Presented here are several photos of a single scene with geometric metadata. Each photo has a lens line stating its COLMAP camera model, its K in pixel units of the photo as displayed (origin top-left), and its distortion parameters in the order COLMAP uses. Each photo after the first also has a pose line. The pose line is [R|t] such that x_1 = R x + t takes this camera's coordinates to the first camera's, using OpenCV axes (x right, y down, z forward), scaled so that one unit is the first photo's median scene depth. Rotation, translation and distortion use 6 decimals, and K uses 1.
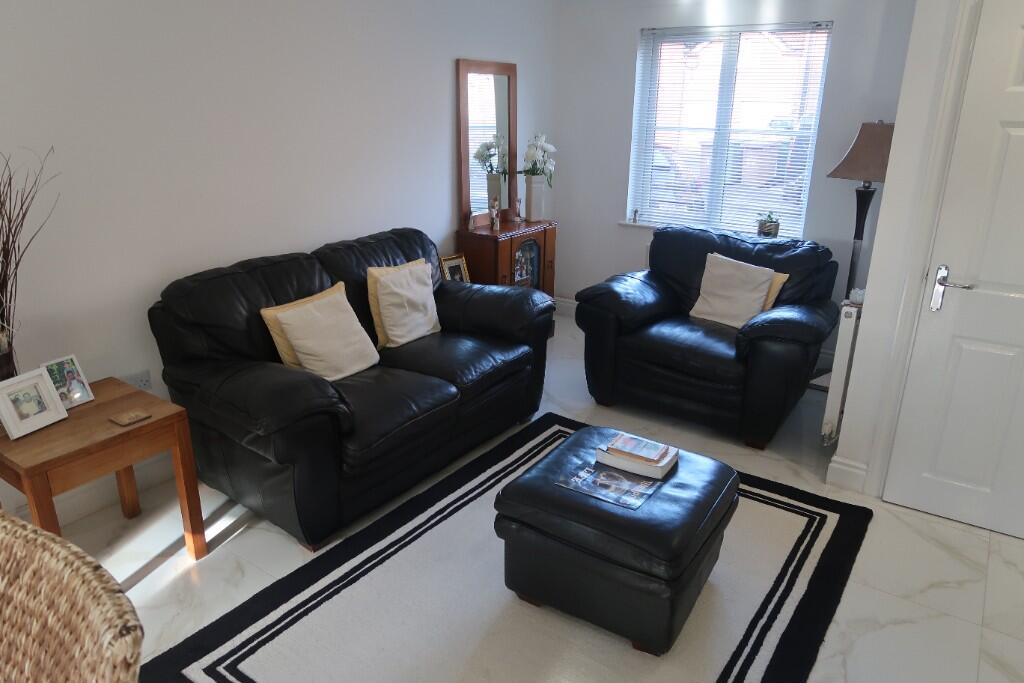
lens RADIAL K [[708.7, 0, 507.2], [0, 708.7, 338.7], [0, 0, 1]] dist [-0.020102, 0.010191]
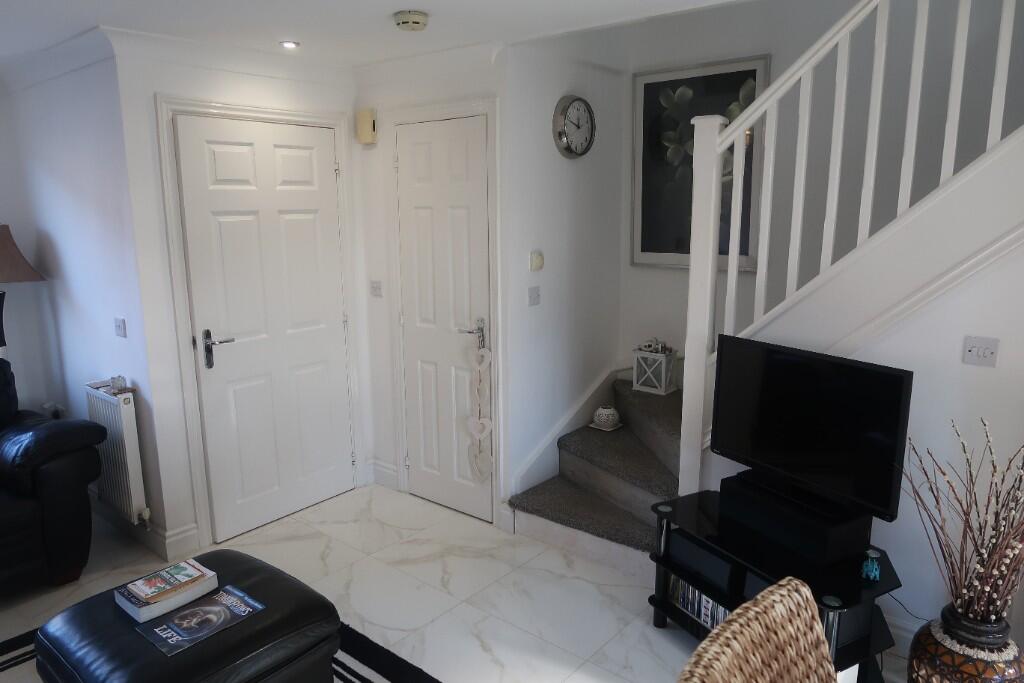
lens RADIAL K [[708.7, 0, 507.2], [0, 708.7, 338.7], [0, 0, 1]] dist [-0.020102, 0.010191]
pose [[0.087346, -0.202362, 0.975408, -0.526350], [0.336935, 0.927444, 0.162240, -0.114026], [-0.937468, 0.314478, 0.149191, 0.350504]]
